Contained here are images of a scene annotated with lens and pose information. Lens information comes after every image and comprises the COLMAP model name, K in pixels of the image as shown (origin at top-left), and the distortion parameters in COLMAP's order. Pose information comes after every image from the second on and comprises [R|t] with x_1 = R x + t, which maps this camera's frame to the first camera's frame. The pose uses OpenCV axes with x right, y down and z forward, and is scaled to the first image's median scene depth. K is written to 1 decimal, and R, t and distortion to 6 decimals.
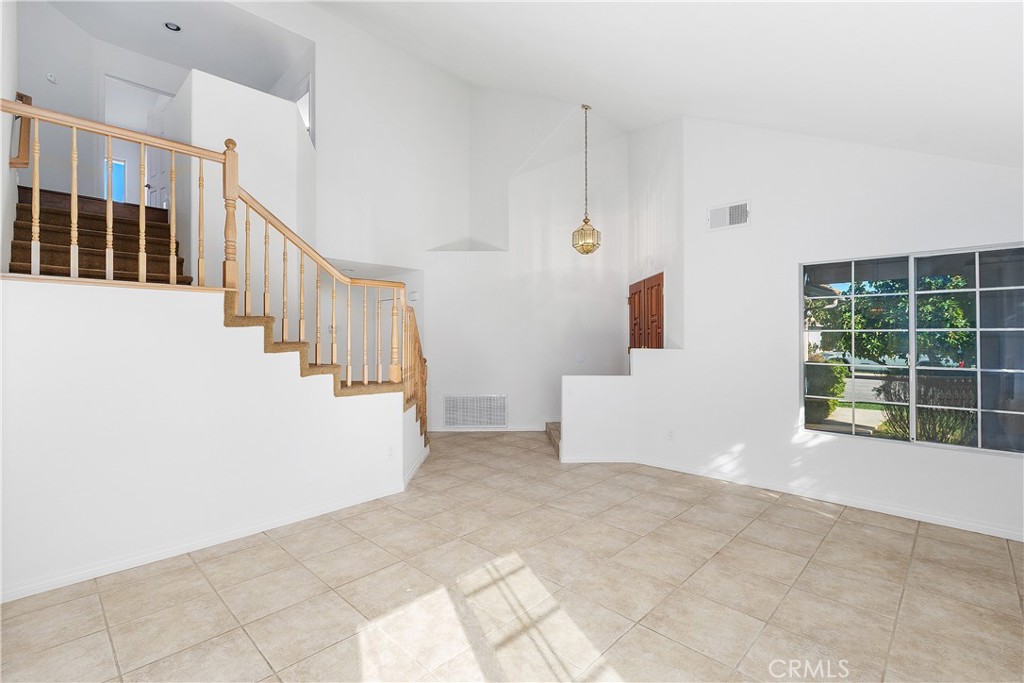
lens RADIAL K [[464.2, 0, 511.1], [0, 464.2, 338.7], [0, 0, 1]] dist [0.001910, -0.000174]
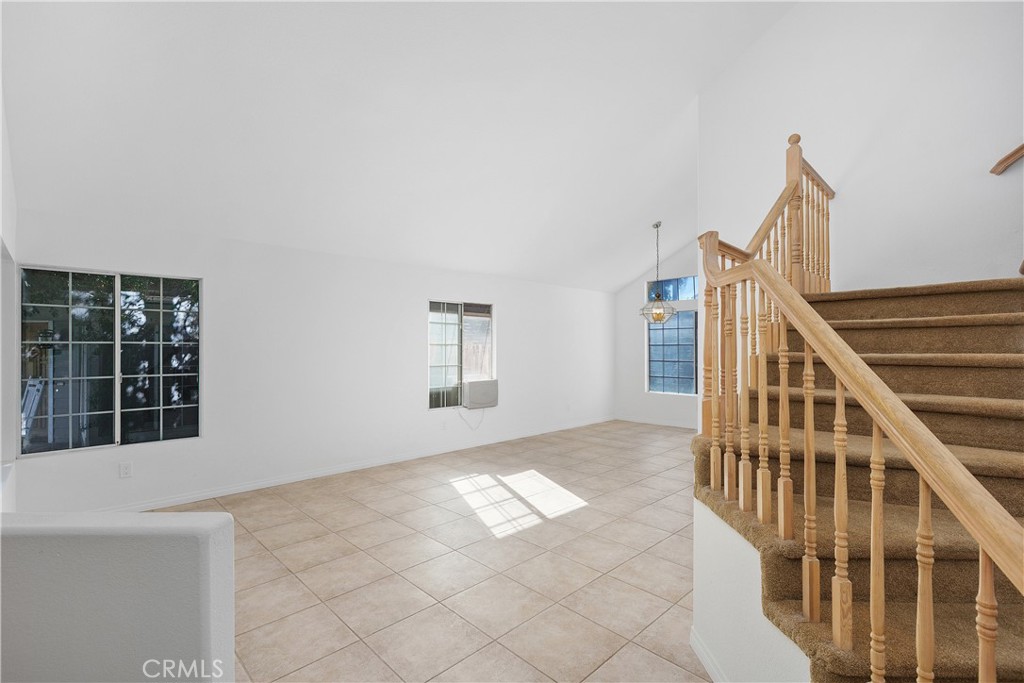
lens RADIAL K [[464.2, 0, 512.8], [0, 464.2, 342.7], [0, 0, 1]] dist [0.001910, -0.000174]
pose [[-0.999655, 0.001880, 0.026212, -0.064377], [0.001641, 0.999957, -0.009119, -0.005368], [-0.026228, -0.009073, -0.999615, 2.093340]]
